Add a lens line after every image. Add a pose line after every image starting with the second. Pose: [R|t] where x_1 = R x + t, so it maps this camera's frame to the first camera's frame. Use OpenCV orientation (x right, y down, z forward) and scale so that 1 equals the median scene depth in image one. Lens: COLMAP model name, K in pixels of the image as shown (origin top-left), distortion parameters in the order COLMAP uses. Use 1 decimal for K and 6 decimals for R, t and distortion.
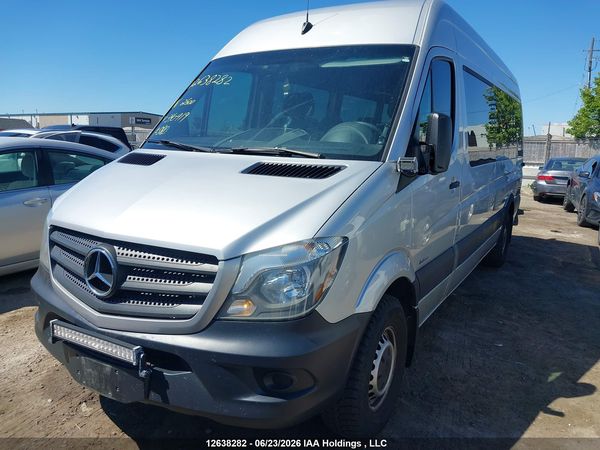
lens RADIAL K [[486.8, 0, 300.0], [0, 486.8, 225.0], [0, 0, 1]] dist [0.005143, -0.003011]
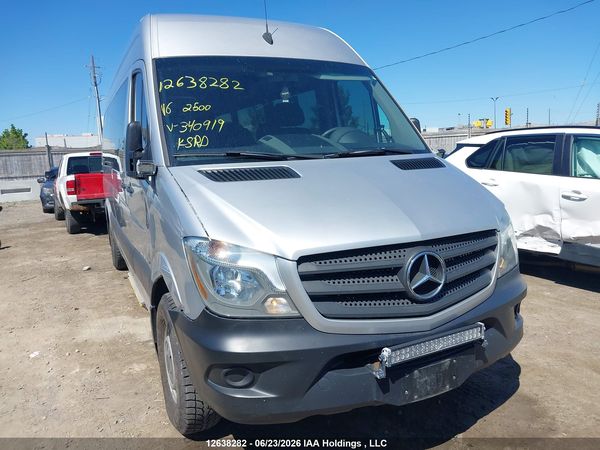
lens RADIAL K [[486.8, 0, 300.0], [0, 486.8, 225.0], [0, 0, 1]] dist [0.005143, -0.003011]
pose [[0.540410, -0.179973, 0.821929, -1.239840], [0.199893, 0.976350, 0.082359, -0.126499], [-0.817313, 0.119790, 0.563605, 0.580898]]
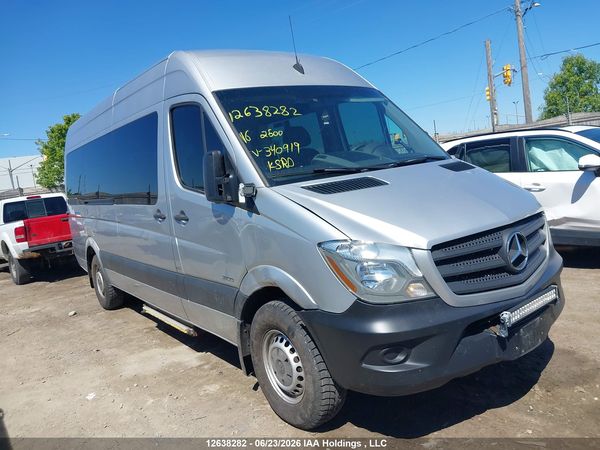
lens RADIAL K [[495.1, 0, 296.1], [0, 495.1, 225.7], [0, 0, 1]] dist [0.001371, -0.002225]
pose [[0.352740, -0.187307, 0.916783, -1.602054], [0.294442, 0.952209, 0.081256, -0.212832], [-0.888188, 0.241277, 0.391033, 0.907843]]
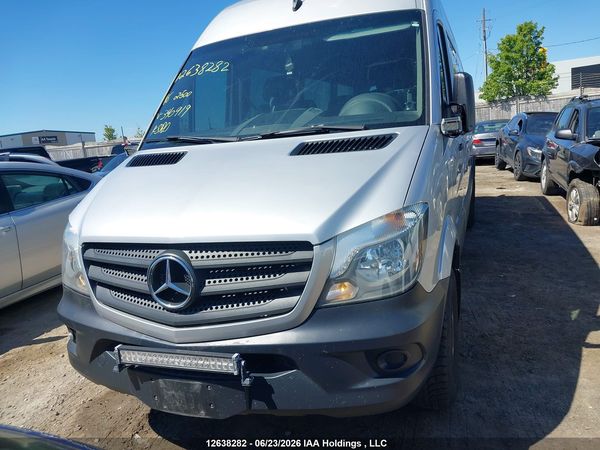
lens RADIAL K [[486.8, 0, 300.0], [0, 486.8, 225.0], [0, 0, 1]] dist [0.005143, -0.003011]
pose [[0.976058, -0.153486, 0.154119, -0.275712], [0.151977, 0.988148, 0.021595, 0.009008], [-0.155607, 0.002345, 0.987816, 0.071696]]
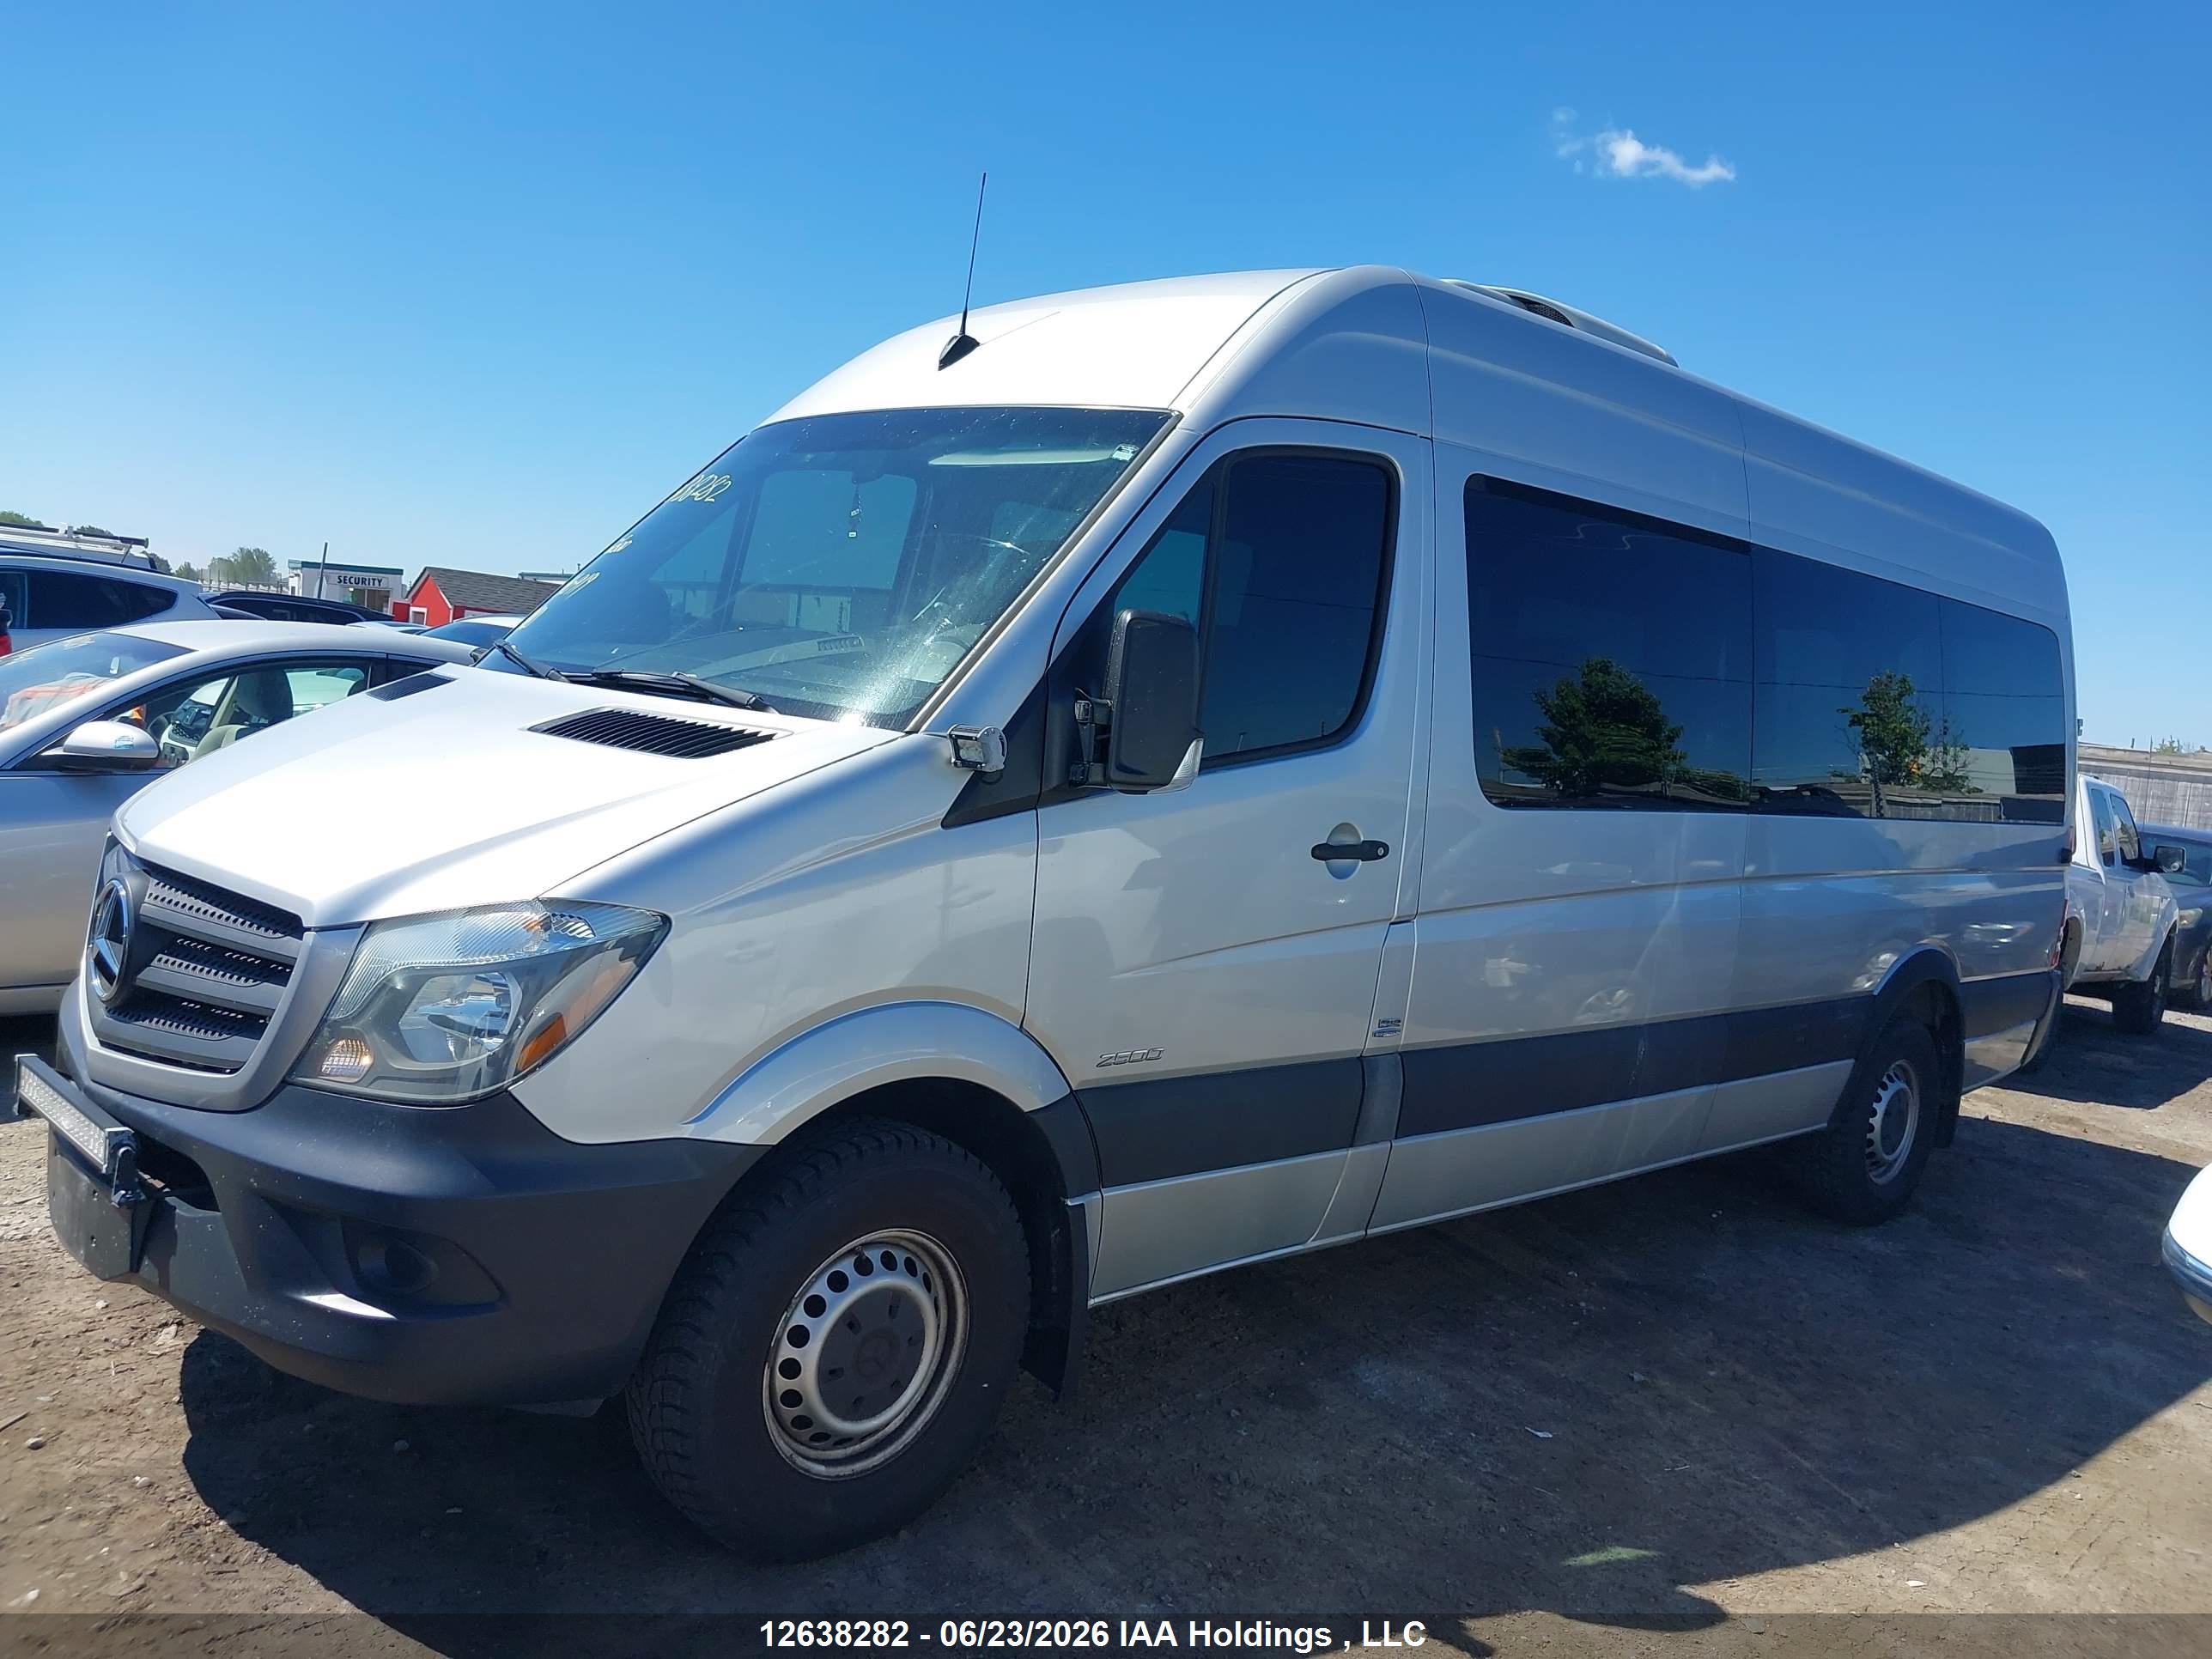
lens RADIAL K [[1771.9, 0, 1170.9], [0, 1771.9, 885.3], [0, 0, 1]] dist [-0.000937, -0.002594]
pose [[0.962628, 0.105650, -0.249372, 0.709568], [-0.125758, 0.989857, -0.066085, 0.037803], [0.239860, 0.094975, 0.966150, -0.171353]]
